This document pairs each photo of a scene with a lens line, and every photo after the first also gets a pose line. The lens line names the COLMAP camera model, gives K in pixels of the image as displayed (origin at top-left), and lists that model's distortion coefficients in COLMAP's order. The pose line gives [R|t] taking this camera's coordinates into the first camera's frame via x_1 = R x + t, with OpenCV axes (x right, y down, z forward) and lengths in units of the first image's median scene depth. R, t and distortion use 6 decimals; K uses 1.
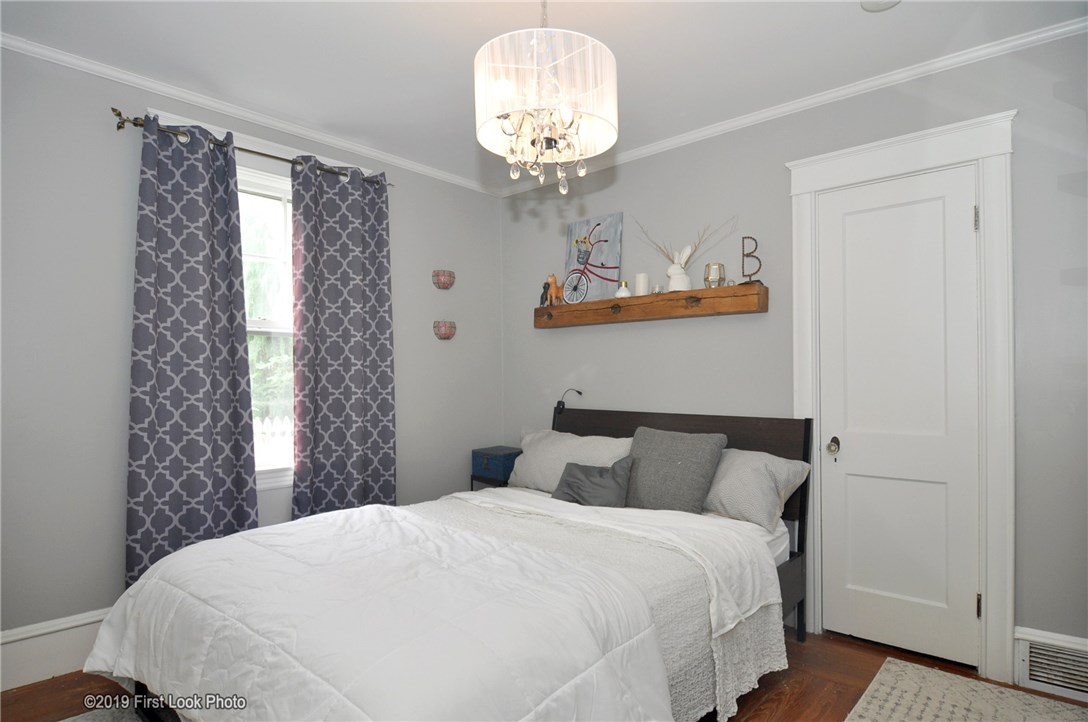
lens RADIAL K [[580.0, 0, 546.3], [0, 580.0, 369.3], [0, 0, 1]] dist [-0.011169, -0.003653]
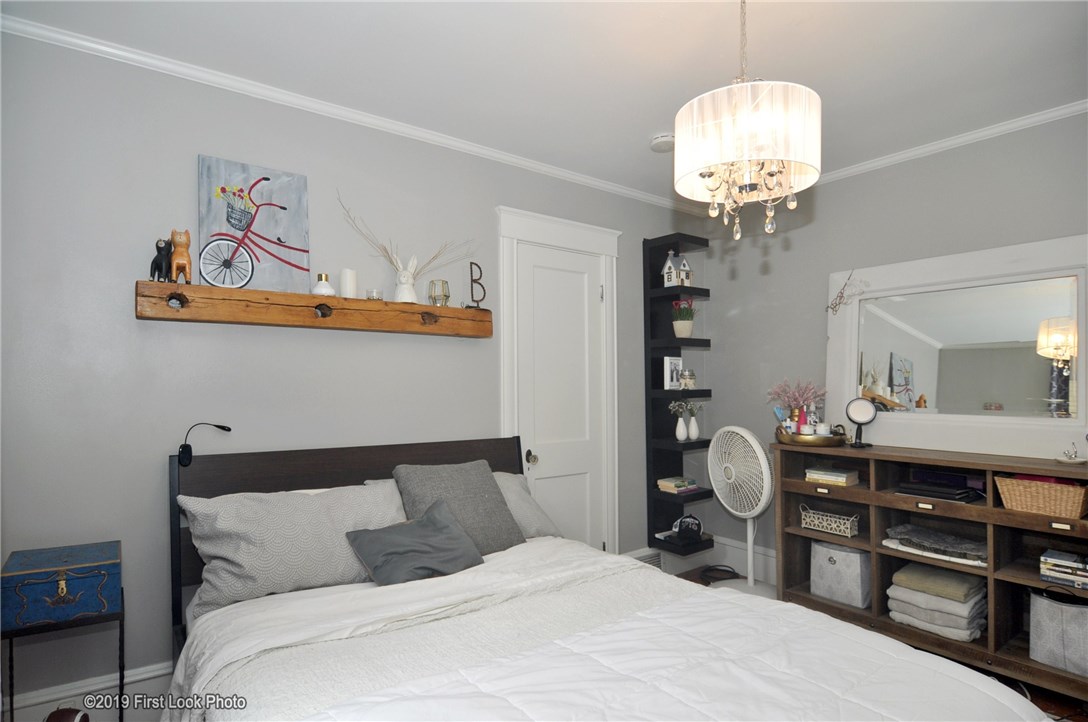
lens RADIAL K [[580.0, 0, 545.3], [0, 580.0, 370.2], [0, 0, 1]] dist [-0.011169, -0.003653]
pose [[0.210997, 0.028026, 0.977085, -0.518346], [-0.016639, 0.999547, -0.025077, -0.014258], [-0.977345, -0.010966, 0.211368, 0.556538]]
